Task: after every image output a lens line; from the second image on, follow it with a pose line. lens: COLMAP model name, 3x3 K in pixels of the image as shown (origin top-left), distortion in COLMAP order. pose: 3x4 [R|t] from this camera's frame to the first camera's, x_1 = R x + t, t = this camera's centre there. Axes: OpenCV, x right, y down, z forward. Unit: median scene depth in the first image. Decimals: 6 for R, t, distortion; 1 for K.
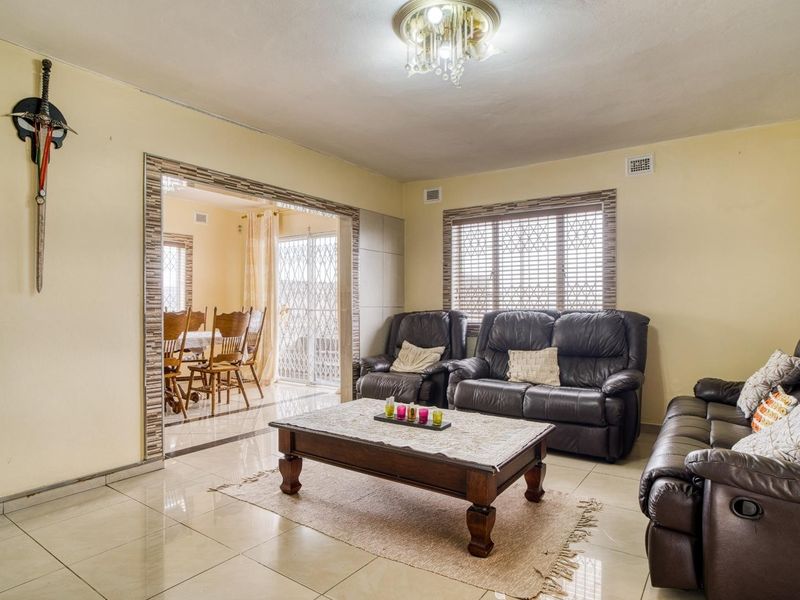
lens RADIAL K [[484.8, 0, 405.7], [0, 484.8, 303.9], [0, 0, 1]] dist [-0.017562, 0.007064]
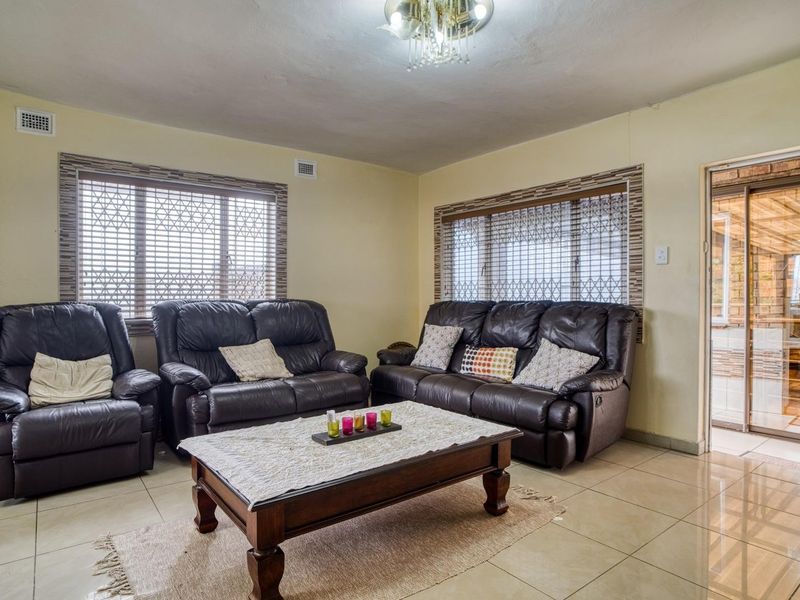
lens RADIAL K [[484.8, 0, 402.0], [0, 484.8, 296.9], [0, 0, 1]] dist [-0.017562, 0.007064]
pose [[0.308609, -0.007524, 0.951159, -0.491636], [-0.002647, 0.999958, 0.008769, -0.001877], [-0.951185, -0.005224, 0.308576, 0.423614]]
